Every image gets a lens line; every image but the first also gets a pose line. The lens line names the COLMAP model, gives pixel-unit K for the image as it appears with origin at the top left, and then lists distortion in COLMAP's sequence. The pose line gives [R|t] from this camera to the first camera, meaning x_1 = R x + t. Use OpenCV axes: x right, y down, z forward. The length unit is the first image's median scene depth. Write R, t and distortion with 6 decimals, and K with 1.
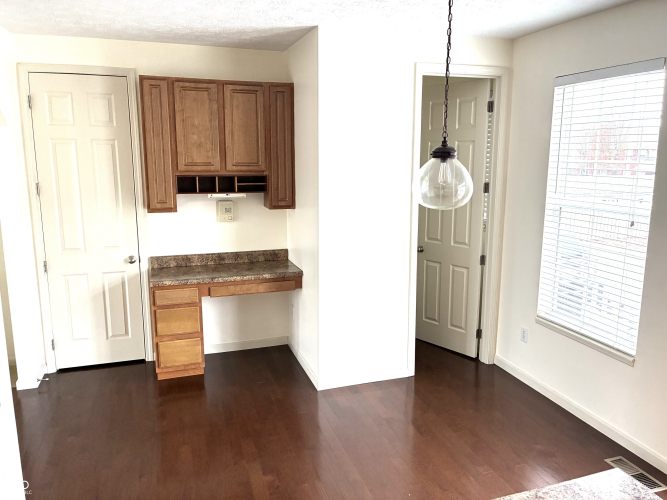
lens RADIAL K [[507.1, 0, 333.1], [0, 507.1, 247.3], [0, 0, 1]] dist [0.054877, -0.057100]
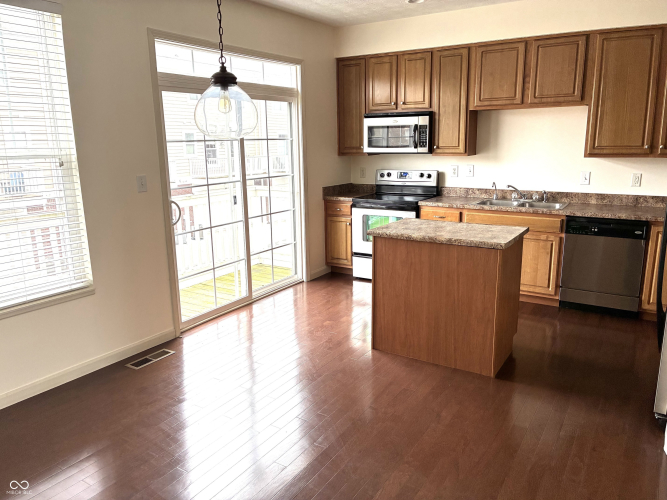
lens RADIAL K [[507.1, 0, 333.1], [0, 507.1, 247.3], [0, 0, 1]] dist [0.054877, -0.057100]
pose [[-0.623641, -0.159889, 0.765185, -0.562464], [0.149673, 0.936325, 0.317636, -0.133784], [-0.767248, 0.312619, -0.560000, 1.199784]]
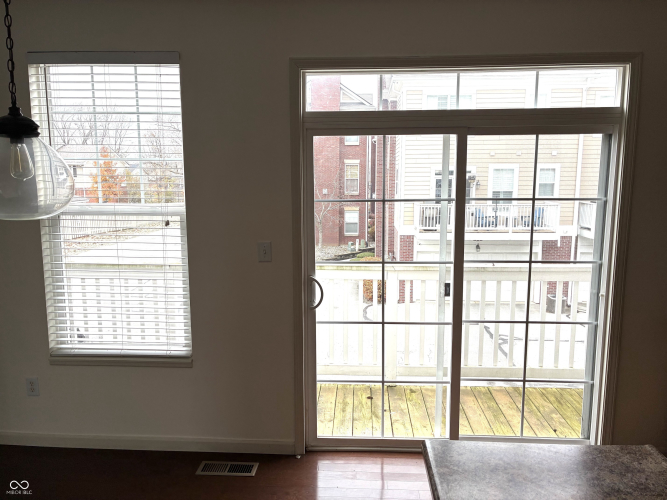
lens RADIAL K [[507.1, 0, 333.1], [0, 507.1, 247.3], [0, 0, 1]] dist [0.054877, -0.057100]
pose [[0.372056, -0.134776, 0.918374, -0.181612], [0.168114, 0.982824, 0.076127, -0.022290], [-0.912859, 0.126068, 0.388323, 0.352803]]
